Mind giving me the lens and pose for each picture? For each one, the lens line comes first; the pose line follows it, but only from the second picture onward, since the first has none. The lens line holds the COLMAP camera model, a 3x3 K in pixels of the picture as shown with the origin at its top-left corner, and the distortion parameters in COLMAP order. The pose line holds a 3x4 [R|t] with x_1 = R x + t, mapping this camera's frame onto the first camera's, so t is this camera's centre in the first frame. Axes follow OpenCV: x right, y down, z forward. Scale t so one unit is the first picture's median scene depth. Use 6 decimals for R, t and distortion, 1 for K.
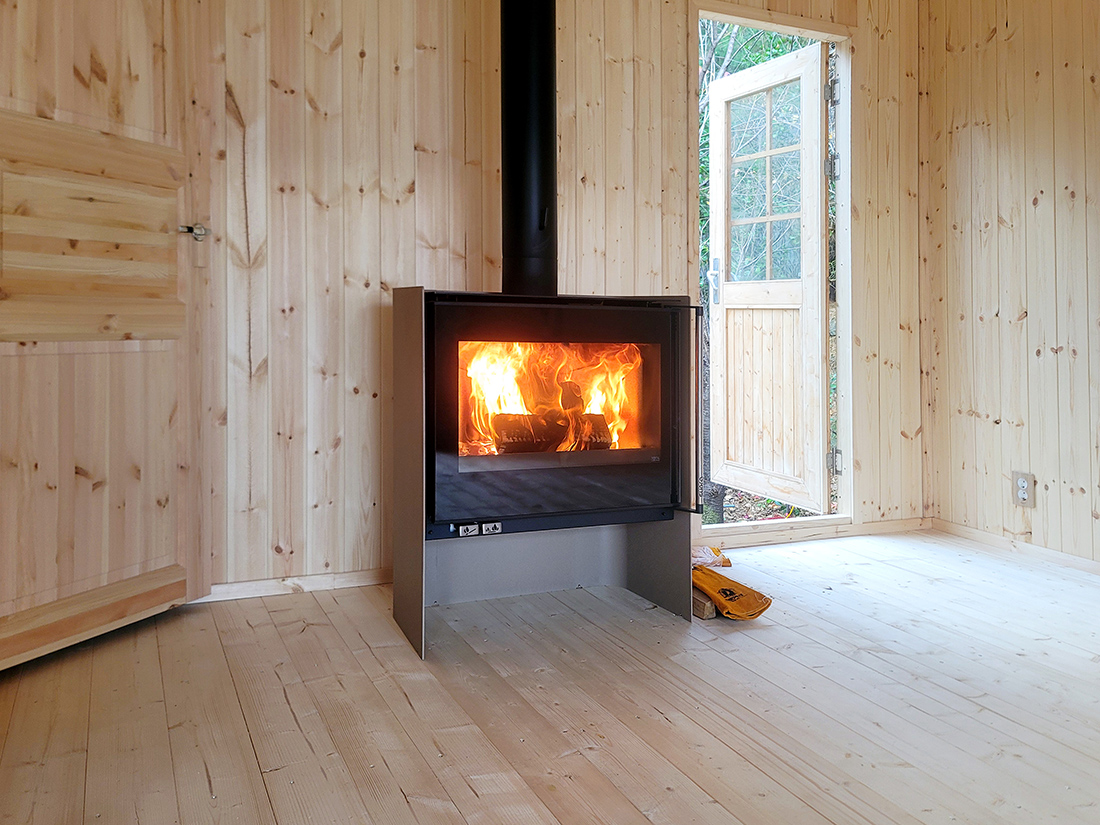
lens RADIAL K [[973.8, 0, 501.8], [0, 973.8, 353.3], [0, 0, 1]] dist [0.018052, 0.008476]
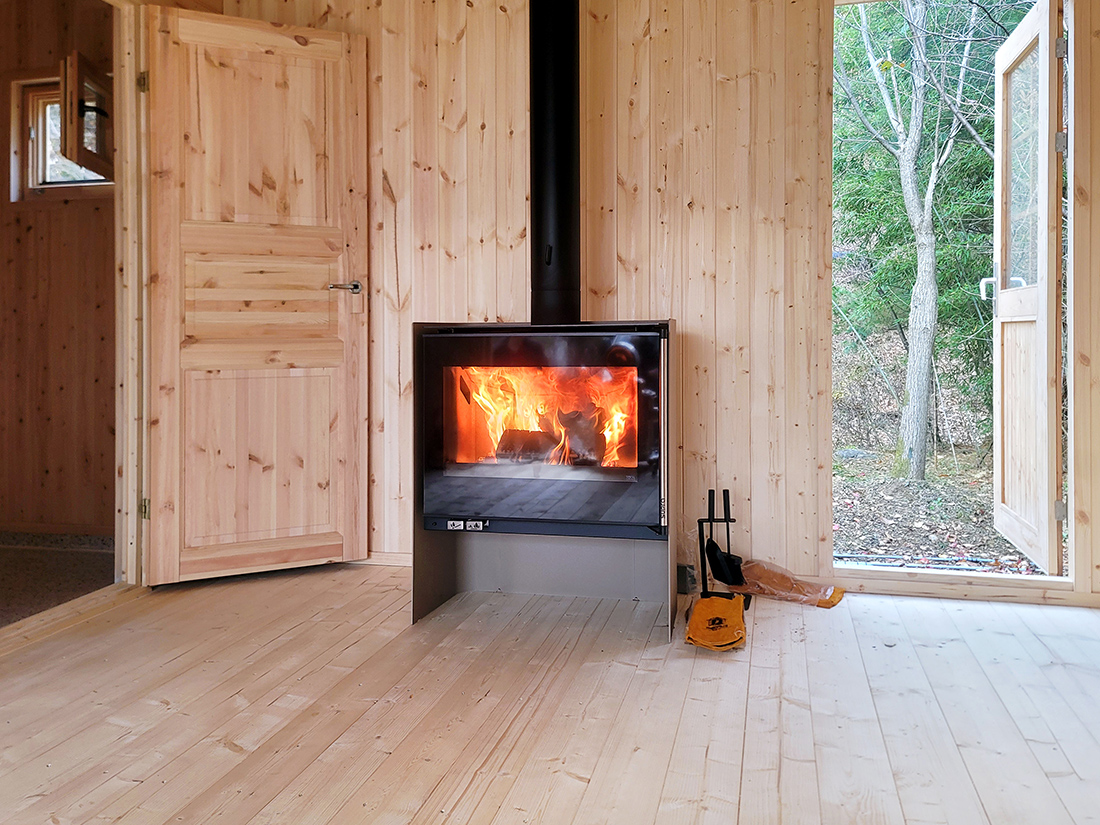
lens RADIAL K [[1011.7, 0, 551.5], [0, 1011.7, 379.2], [0, 0, 1]] dist [0.011691, 0.062697]
pose [[0.757942, 0.008112, -0.652271, 0.767914], [0.000761, 0.999911, 0.013320, -0.015123], [0.652321, -0.010592, 0.757868, 0.115887]]
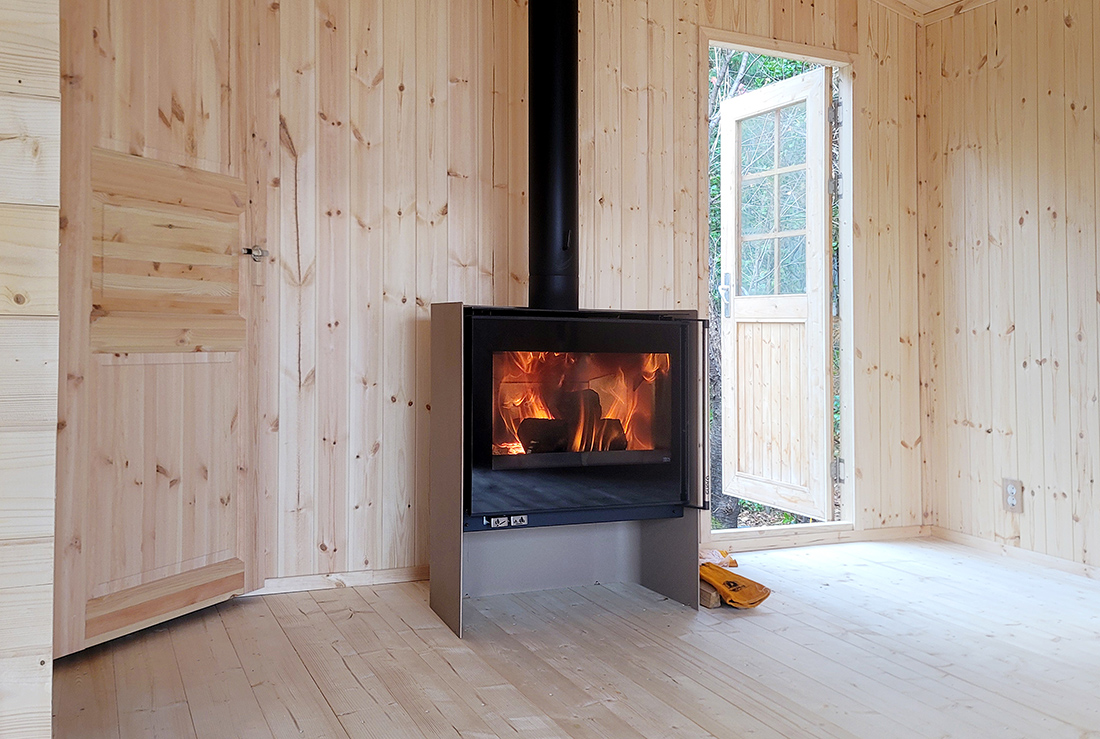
lens RADIAL K [[1121.4, 0, 548.2], [0, 1121.4, 340.3], [0, 0, 1]] dist [0.000106, 0.006729]
pose [[0.998240, 0.003259, 0.059209, -0.056001], [-0.001995, 0.999769, -0.021392, -0.000382], [-0.059265, 0.021237, 0.998016, -0.259395]]
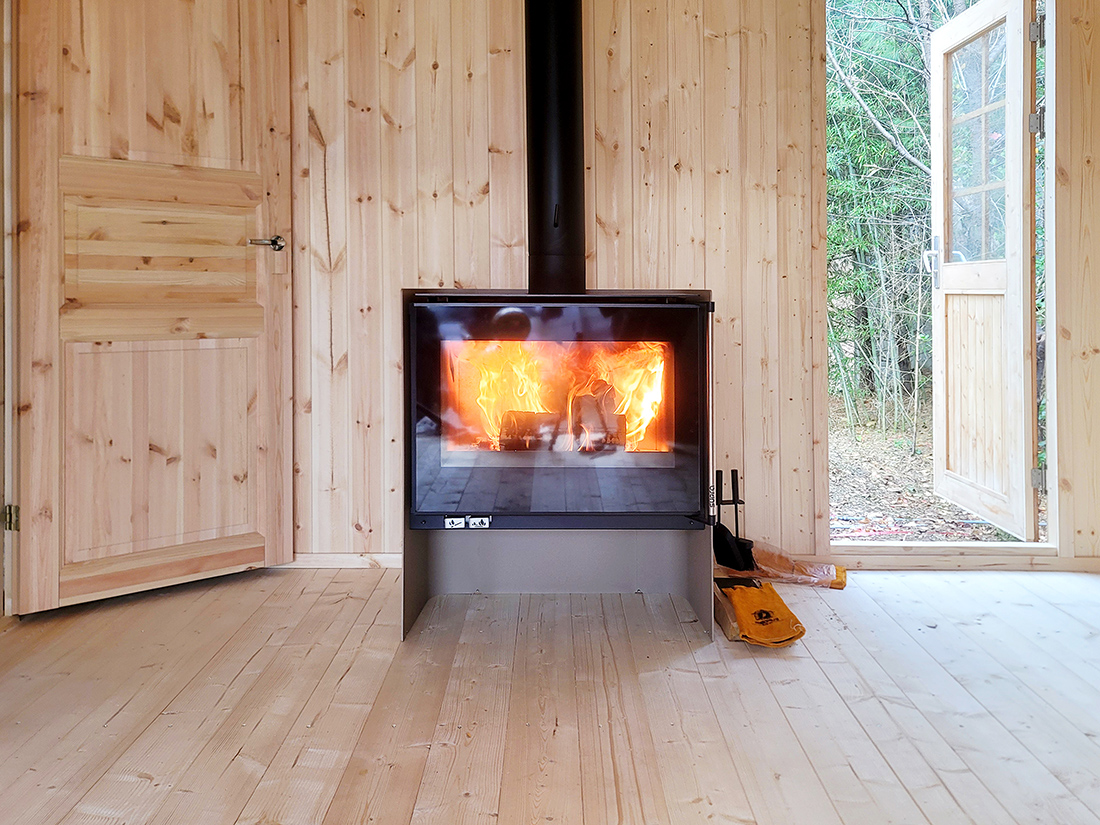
lens RADIAL K [[1023.4, 0, 549.9], [0, 1023.4, 326.2], [0, 0, 1]] dist [0.024265, 0.004619]
pose [[0.911834, 0.006211, -0.410513, 0.455750], [-0.003004, 0.999960, 0.008456, -0.036153], [0.410549, -0.006477, 0.911816, 0.035883]]
